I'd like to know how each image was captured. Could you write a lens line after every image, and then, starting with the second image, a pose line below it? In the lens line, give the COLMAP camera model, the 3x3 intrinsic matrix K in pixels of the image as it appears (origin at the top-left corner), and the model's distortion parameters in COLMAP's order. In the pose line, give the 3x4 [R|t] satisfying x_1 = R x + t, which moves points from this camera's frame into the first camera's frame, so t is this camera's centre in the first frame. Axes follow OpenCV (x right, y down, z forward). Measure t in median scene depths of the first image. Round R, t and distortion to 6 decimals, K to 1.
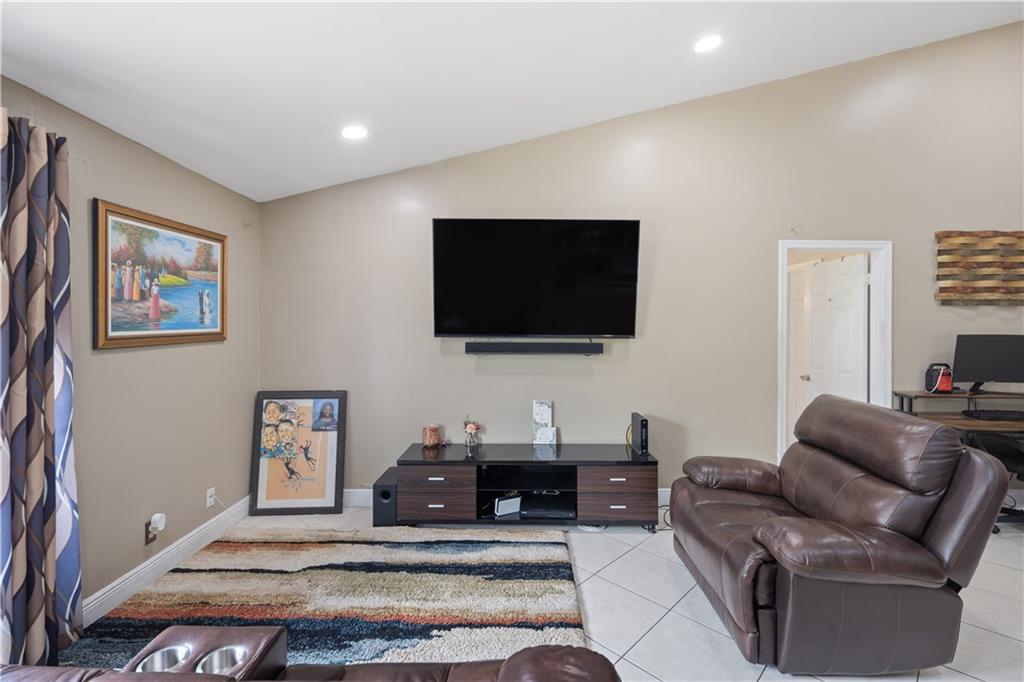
lens RADIAL K [[449.2, 0, 513.8], [0, 449.2, 324.9], [0, 0, 1]] dist [0.005176, -0.002374]
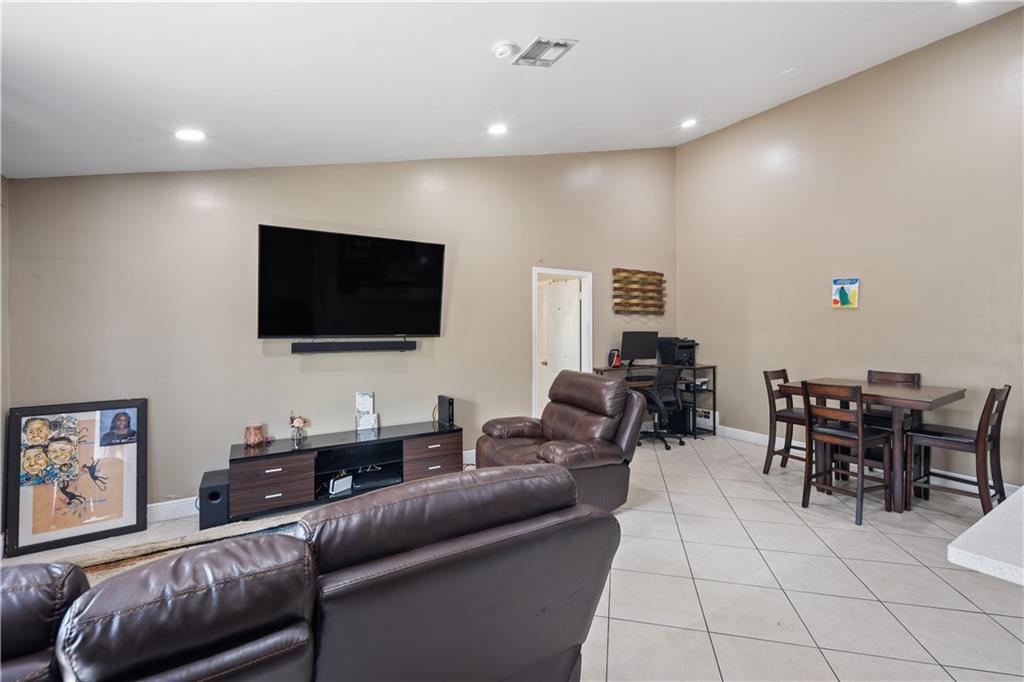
lens RADIAL K [[449.2, 0, 514.9], [0, 449.2, 328.1], [0, 0, 1]] dist [0.005176, -0.002374]
pose [[0.848294, -0.004545, 0.529505, -0.241397], [0.003226, 0.999989, 0.003415, 0.001615], [-0.529515, -0.001188, 0.848300, -0.204564]]
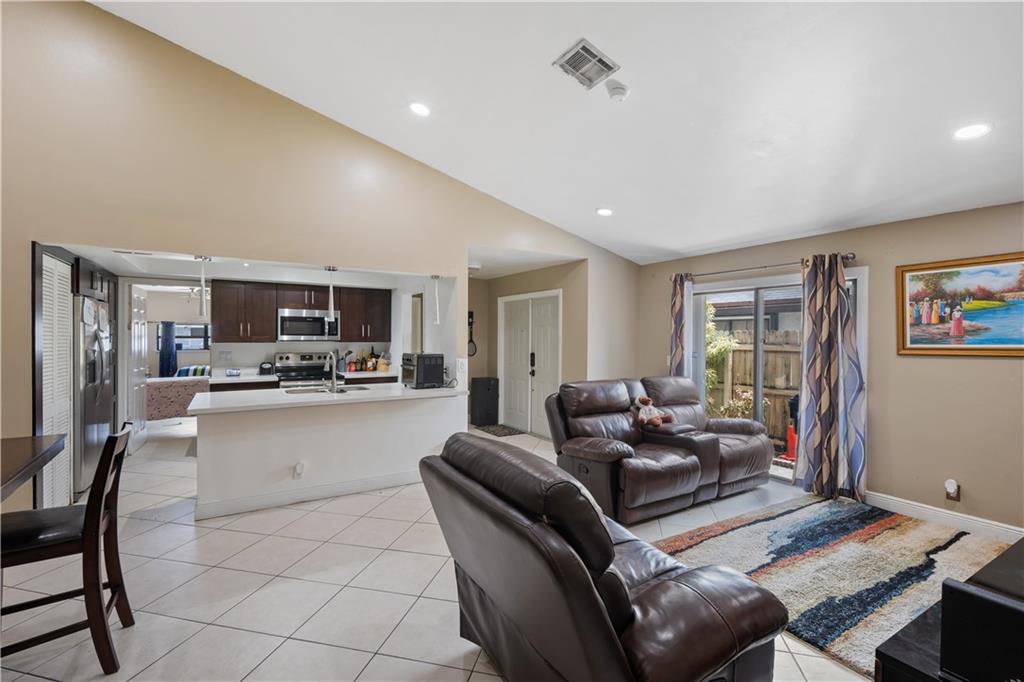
lens RADIAL K [[449.2, 0, 504.9], [0, 449.2, 335.7], [0, 0, 1]] dist [0.005176, -0.002374]
pose [[-0.862038, -0.011180, -0.506720, 0.819269], [-0.009714, 0.999937, -0.005537, 0.004963], [0.506750, 0.000149, -0.862093, 1.147753]]
